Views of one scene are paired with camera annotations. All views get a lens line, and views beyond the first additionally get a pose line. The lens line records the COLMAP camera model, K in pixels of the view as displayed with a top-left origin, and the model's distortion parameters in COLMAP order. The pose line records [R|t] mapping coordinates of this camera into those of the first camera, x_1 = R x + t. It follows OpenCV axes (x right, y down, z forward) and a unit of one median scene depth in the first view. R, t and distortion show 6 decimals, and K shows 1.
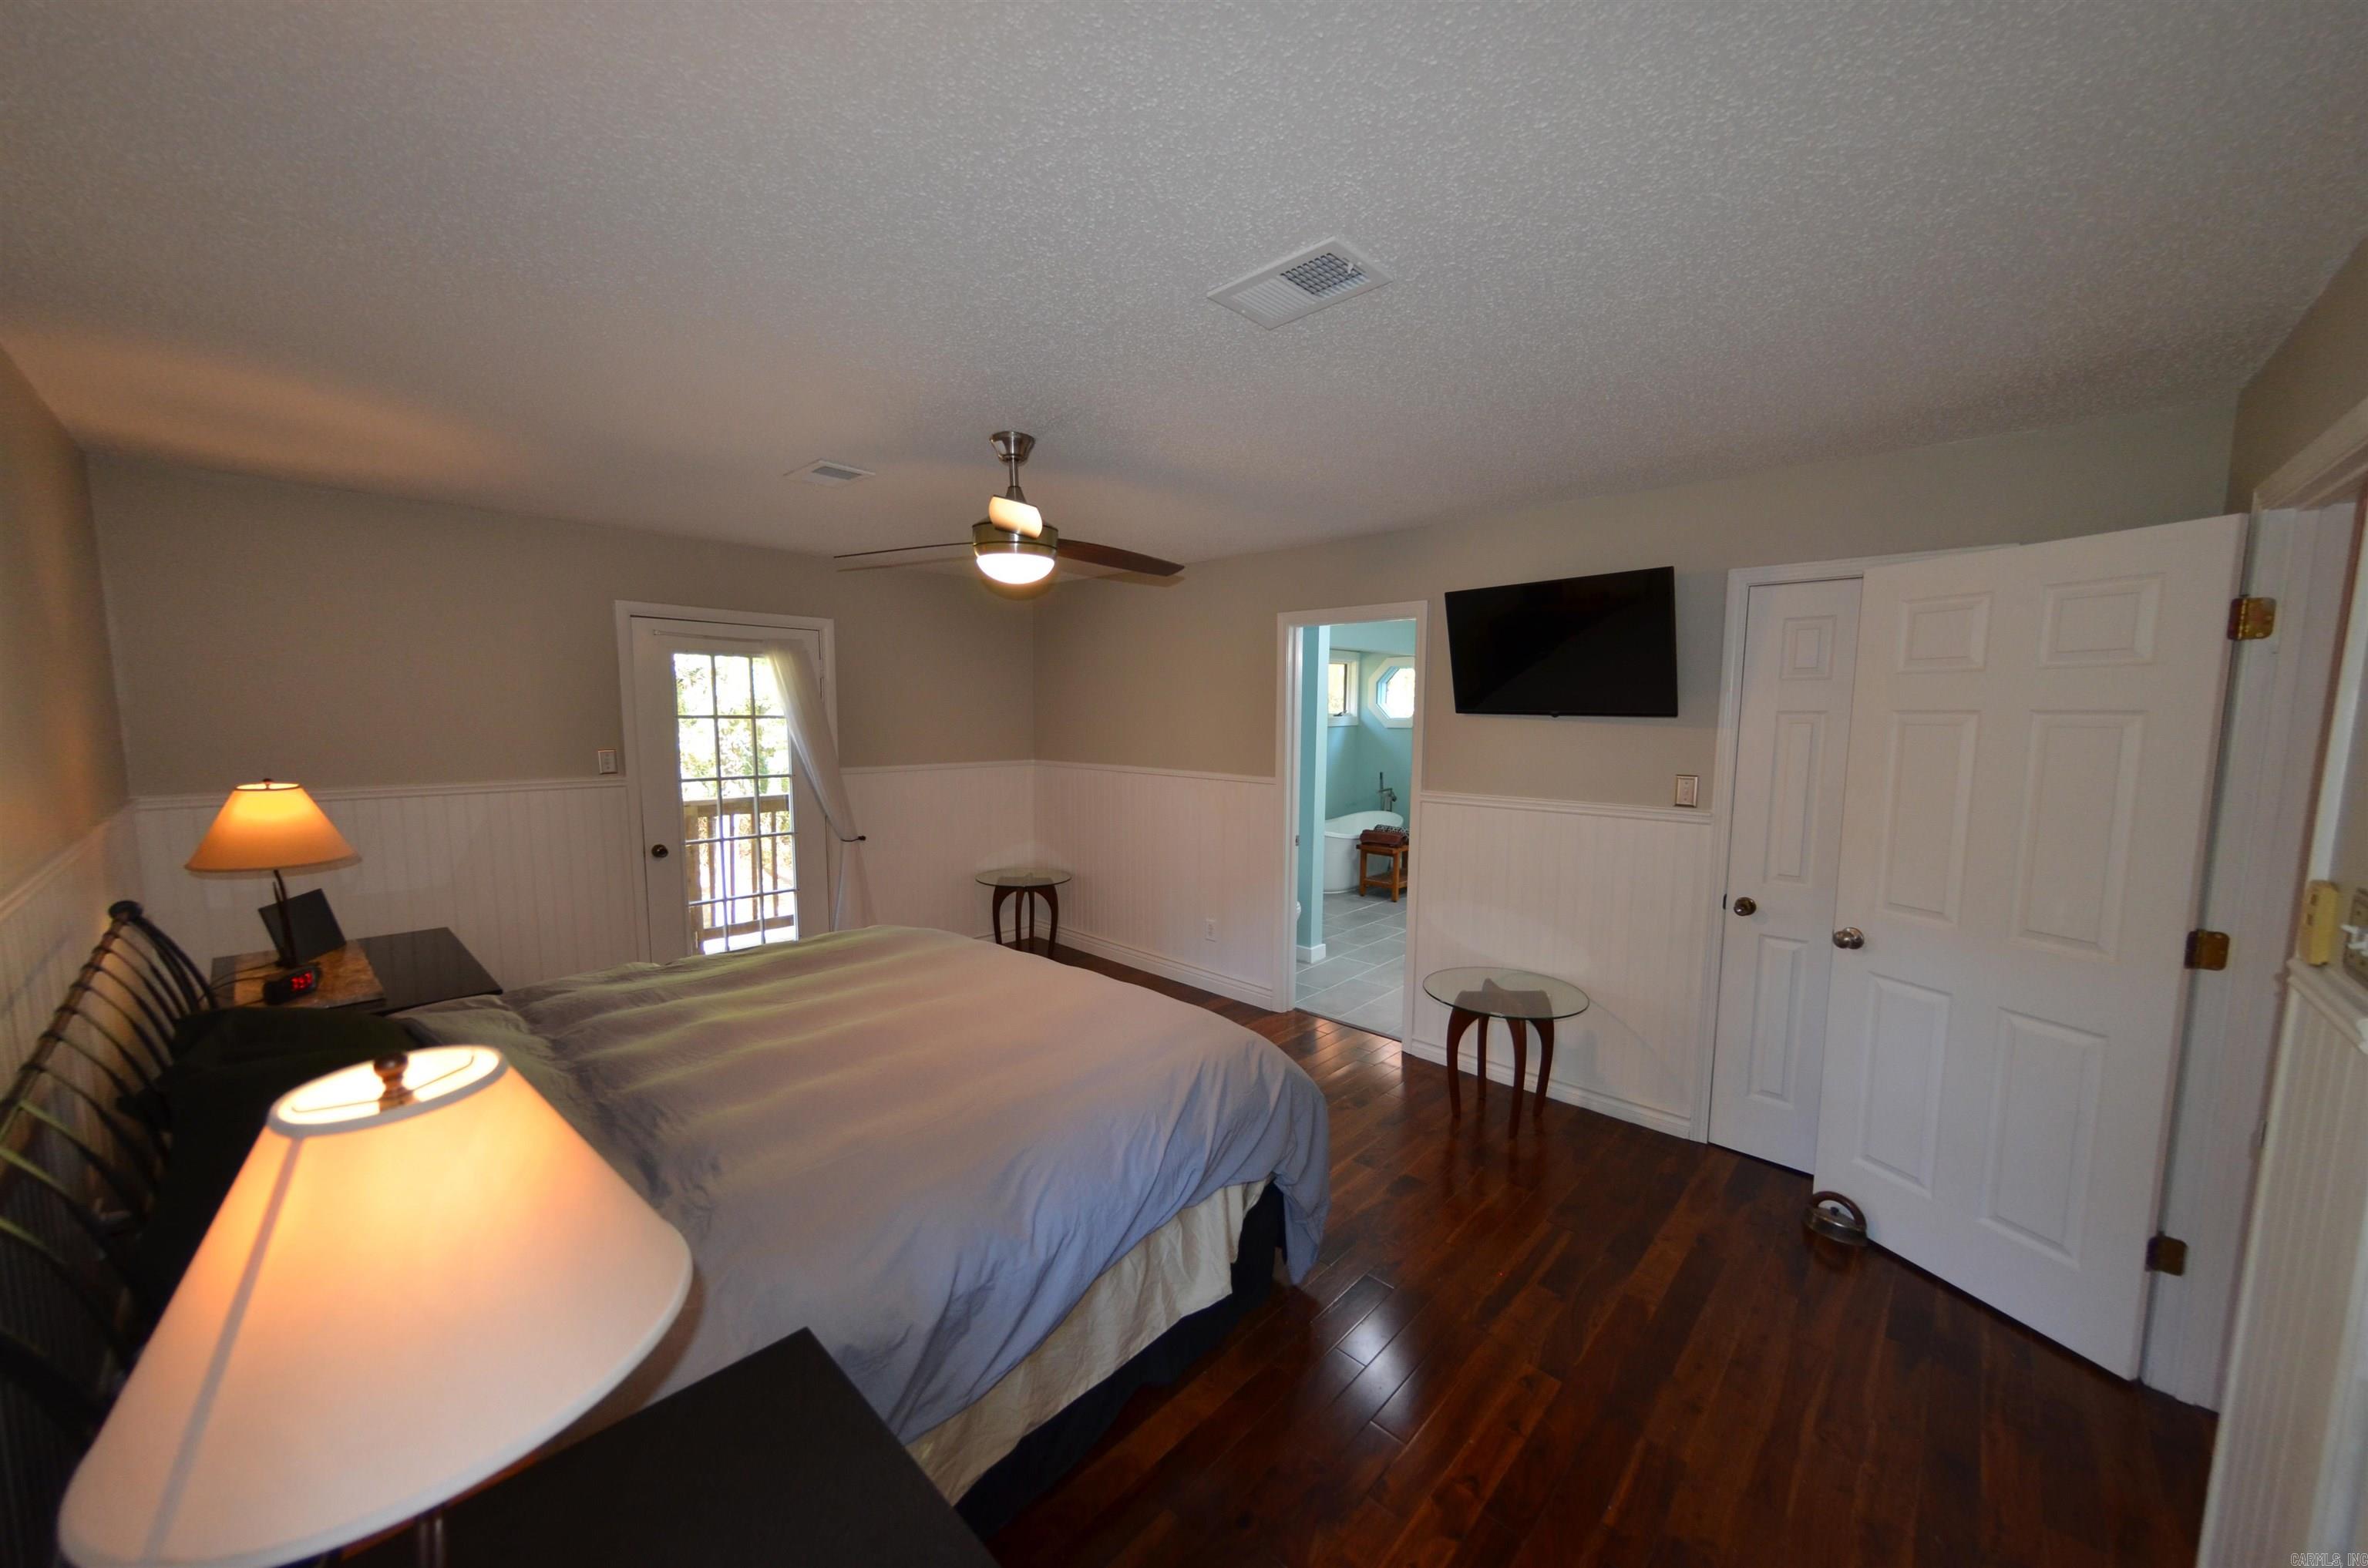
lens RADIAL K [[847.6, 0, 1187.3], [0, 847.6, 798.7], [0, 0, 1]] dist [0.003492, -0.000248]
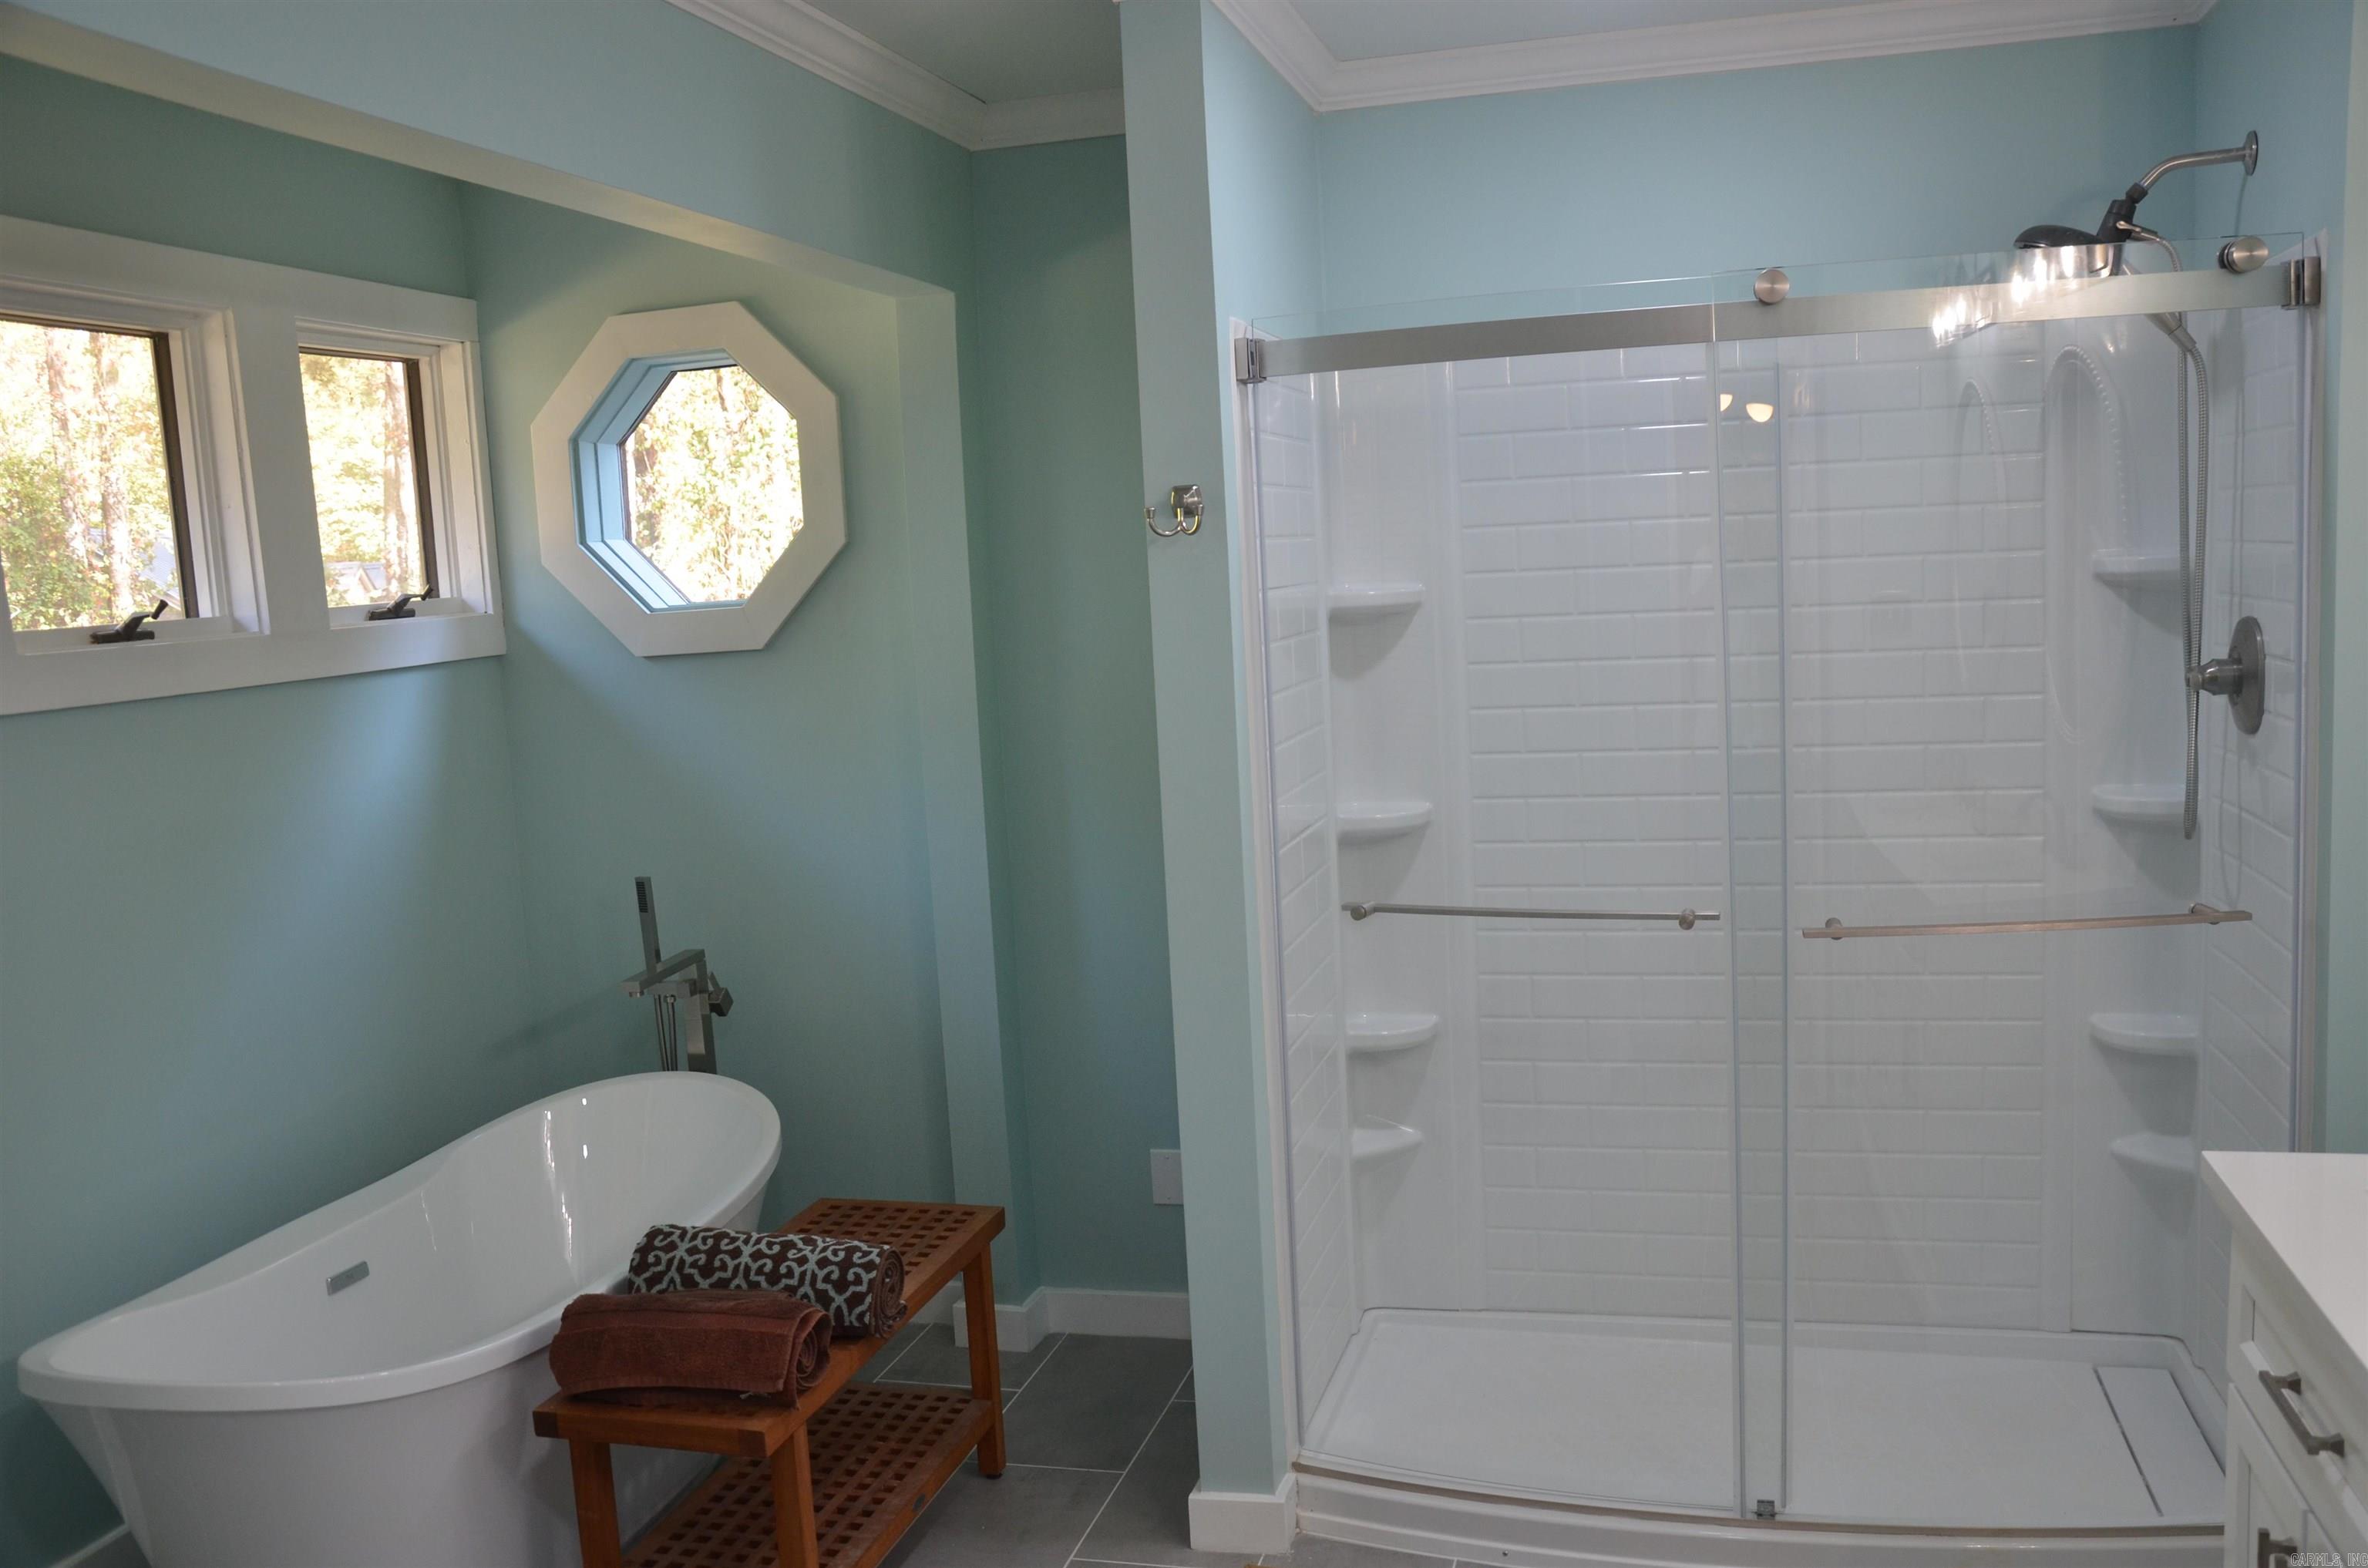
lens RADIAL K [[1834.4, 0, 1188.3], [0, 1834.4, 822.5], [0, 0, 1]] dist [-0.154960, 0.111635]
pose [[0.873042, -0.110171, 0.475038, 0.138251], [0.104622, 0.993778, 0.038200, -0.047160], [-0.476291, 0.016349, 0.879136, 0.554977]]
